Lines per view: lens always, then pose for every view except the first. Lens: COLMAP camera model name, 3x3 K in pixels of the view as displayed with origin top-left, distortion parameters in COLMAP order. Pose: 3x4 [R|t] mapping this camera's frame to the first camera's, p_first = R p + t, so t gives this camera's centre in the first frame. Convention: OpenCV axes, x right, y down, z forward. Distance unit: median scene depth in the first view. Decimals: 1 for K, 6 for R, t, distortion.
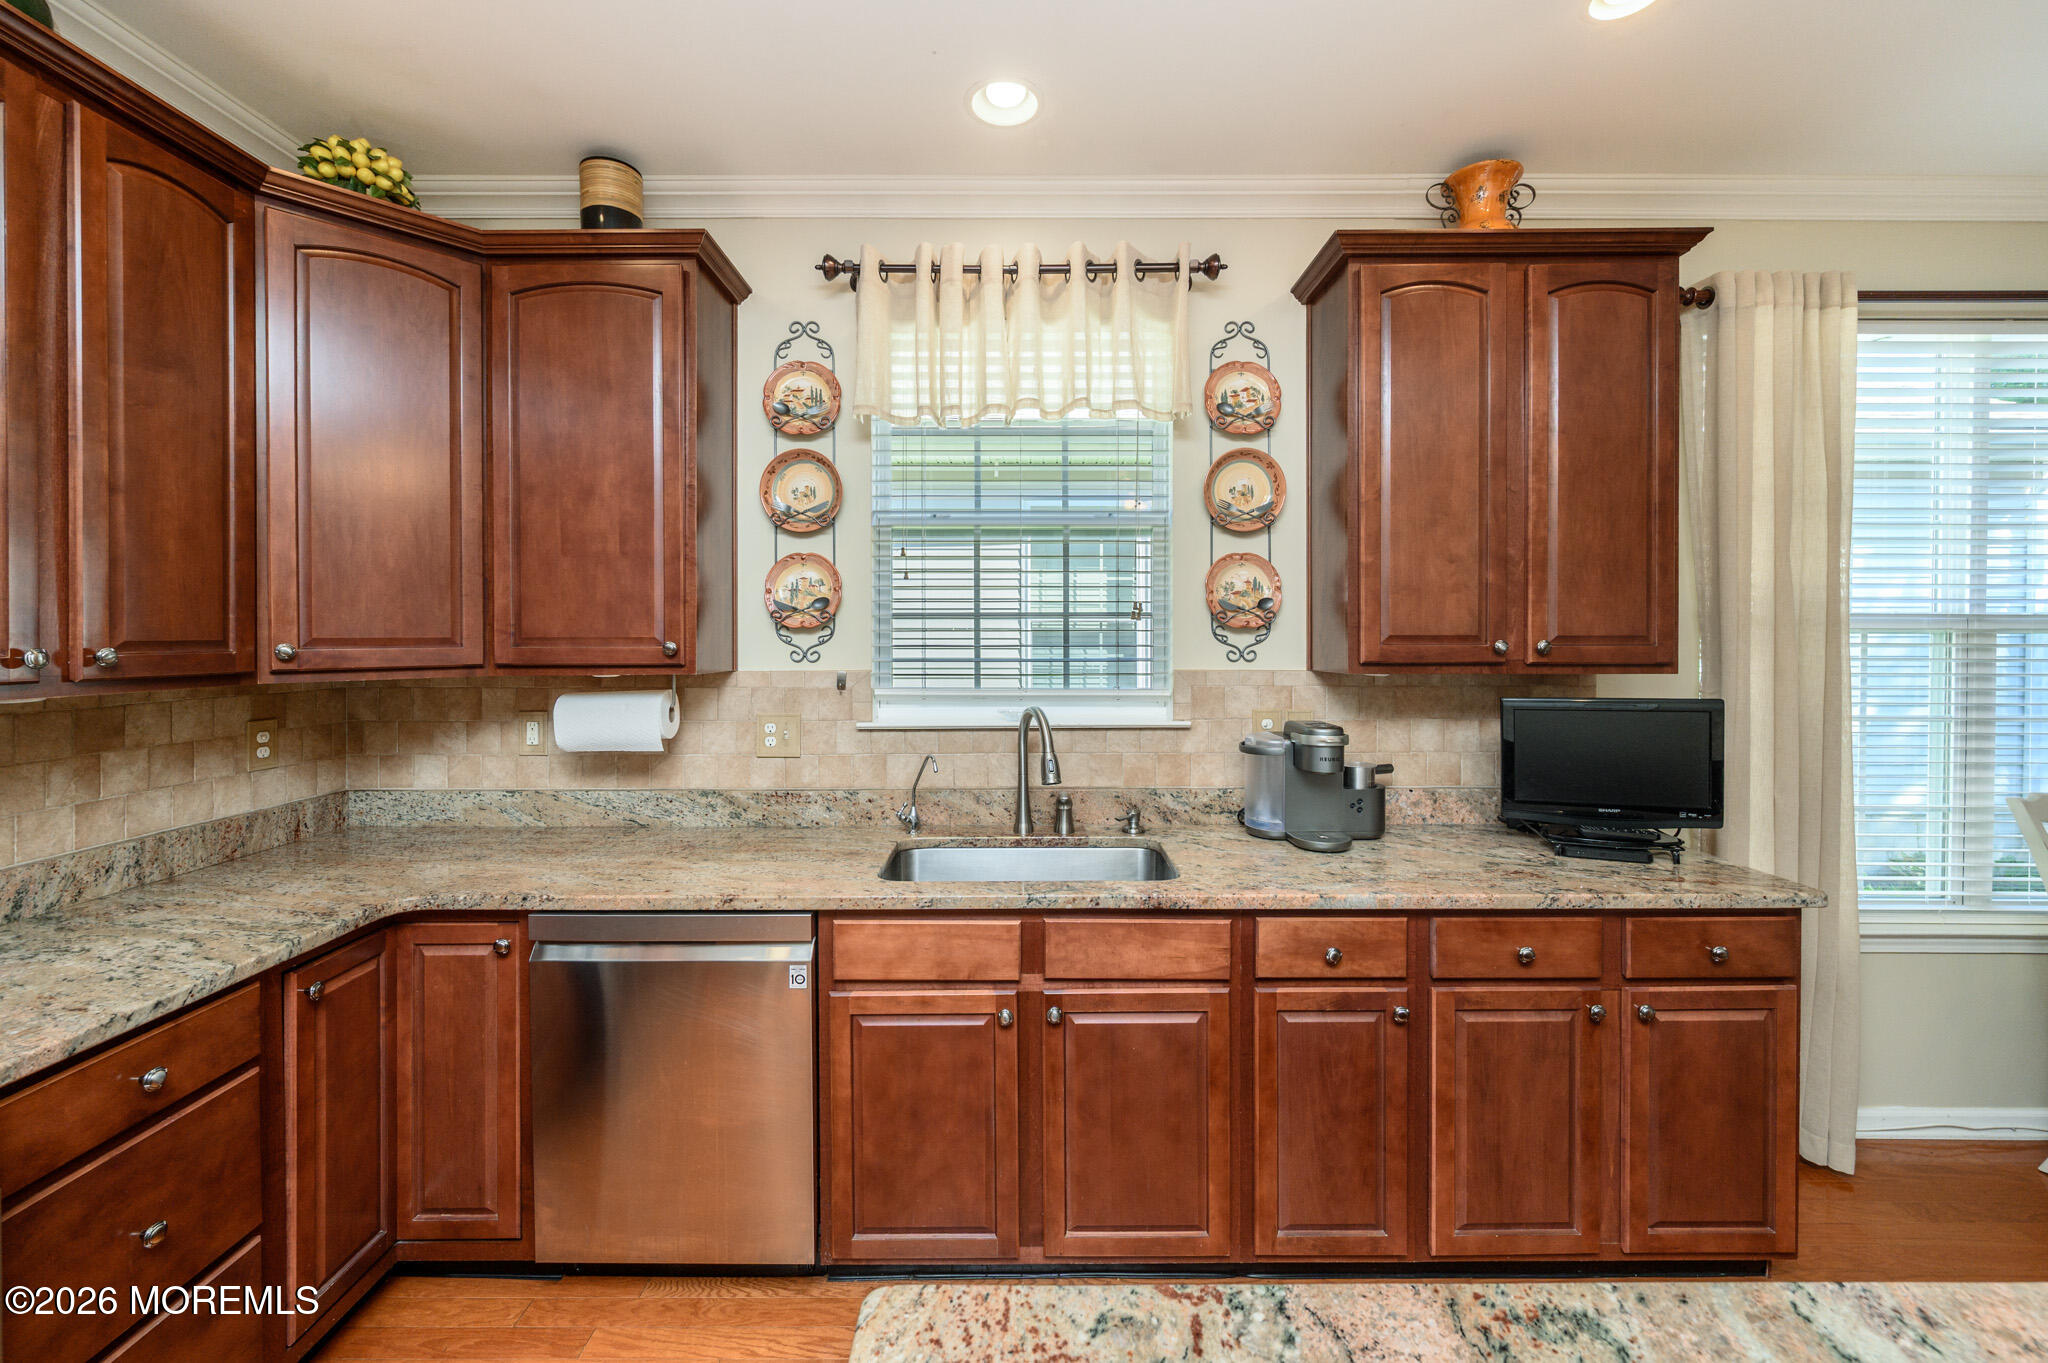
lens RADIAL K [[809.4, 0, 1007.0], [0, 809.4, 648.8], [0, 0, 1]] dist [0.002174, -0.000261]
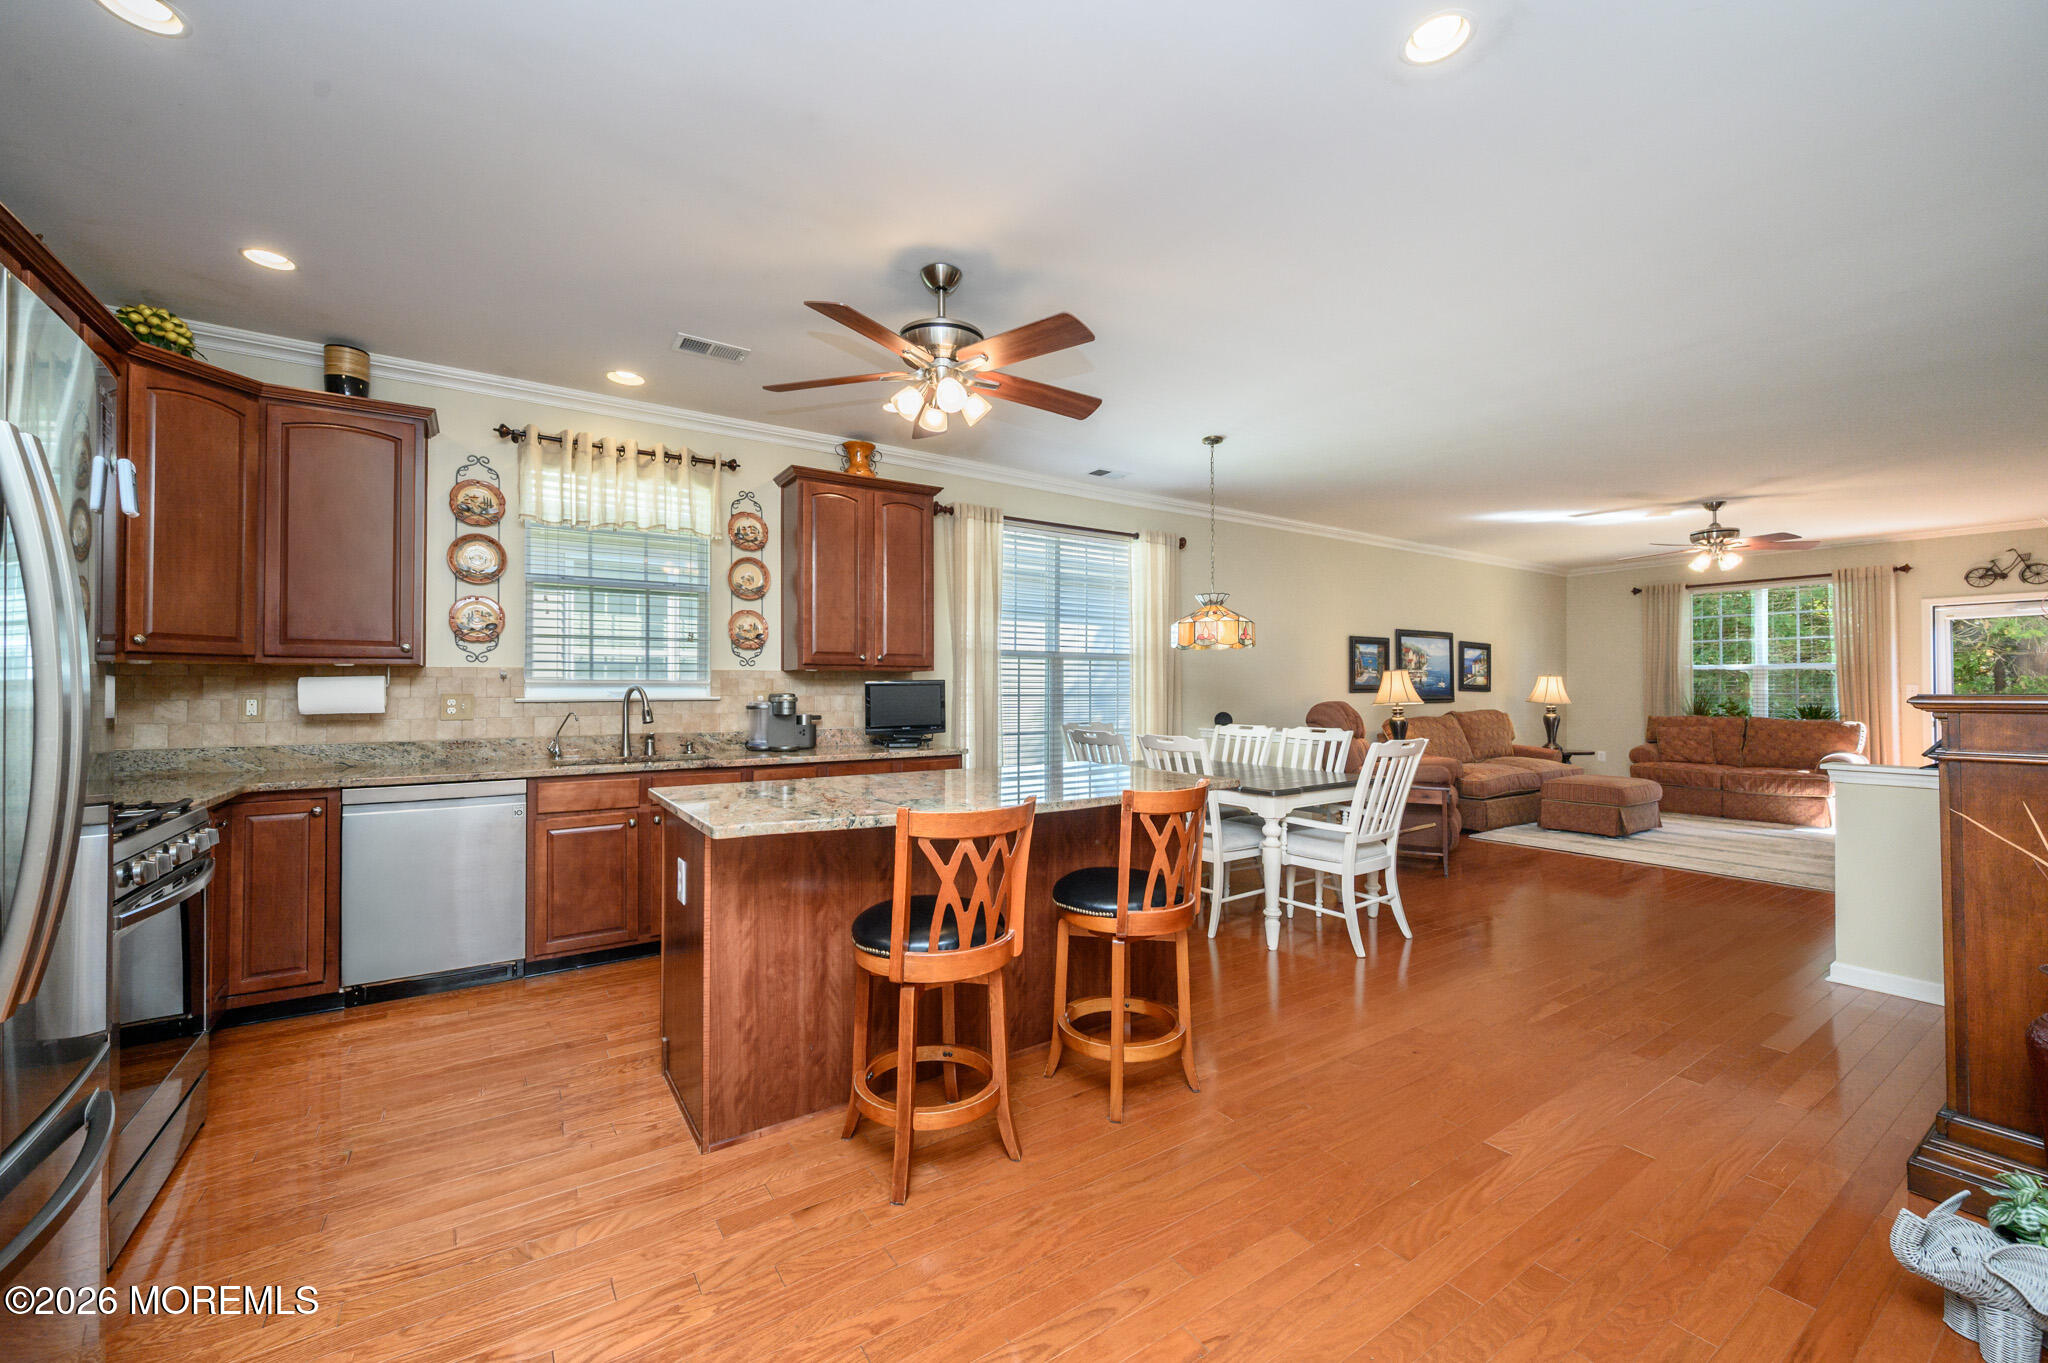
lens RADIAL K [[809.4, 0, 1009.1], [0, 809.4, 673.2], [0, 0, 1]] dist [0.002174, -0.000261]
pose [[0.836029, 0.010635, 0.548582, -0.255899], [0.007027, 0.999523, -0.030086, 0.099249], [-0.548641, 0.029008, 0.835555, -0.984457]]
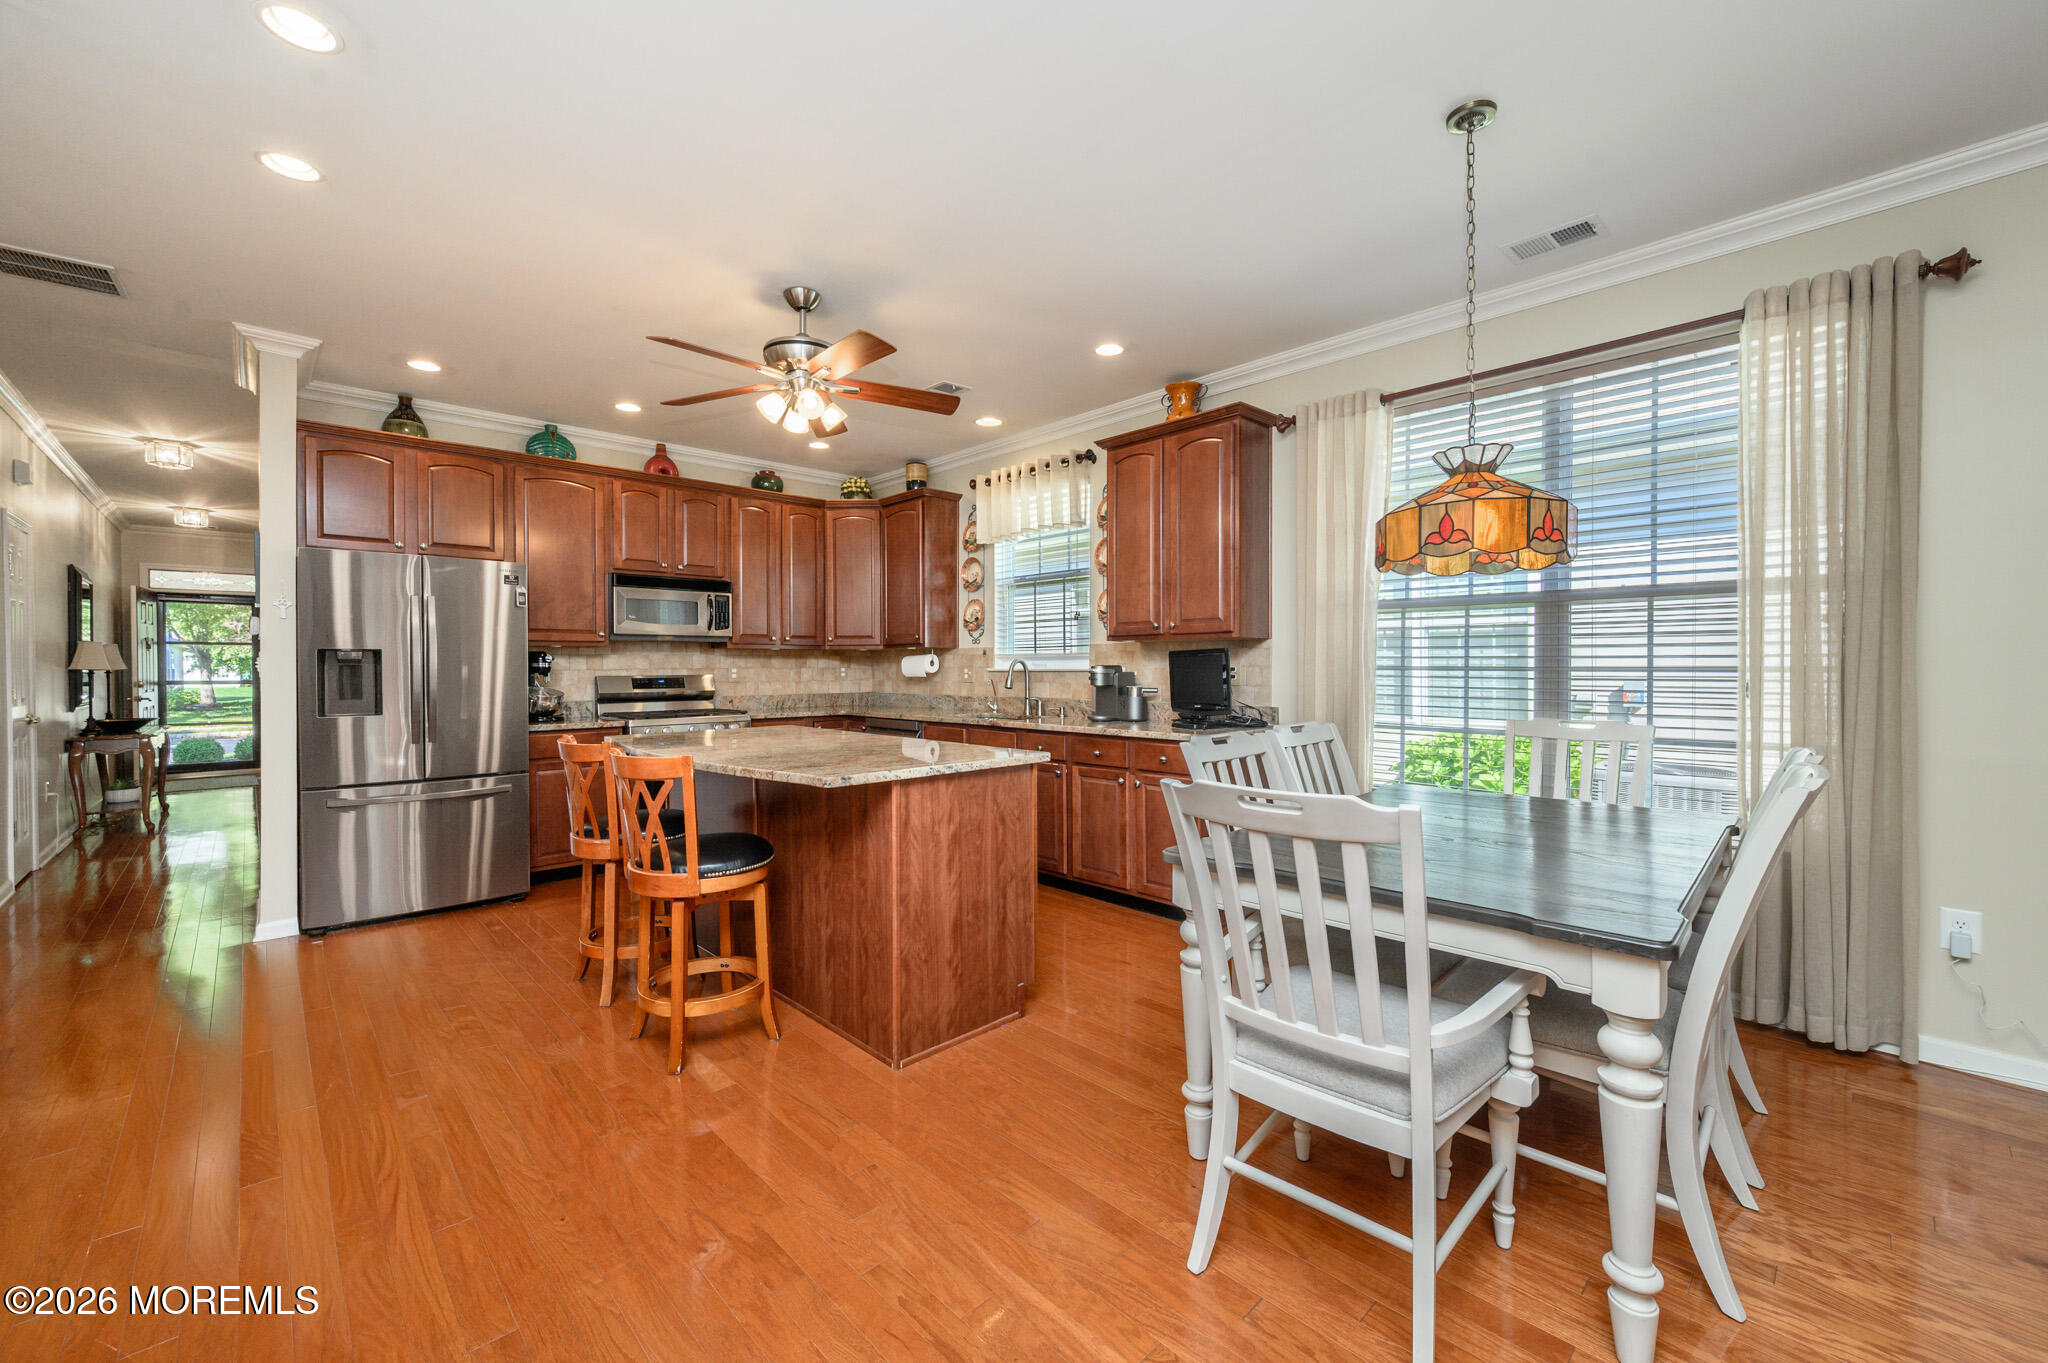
lens RADIAL K [[809.4, 0, 1030.6], [0, 809.4, 670.4], [0, 0, 1]] dist [0.002174, -0.000261]
pose [[0.690452, 0.003579, -0.723370, 1.682136], [-0.005997, 0.999982, -0.000776, 0.100414], [0.723354, 0.004874, 0.690461, -0.584728]]
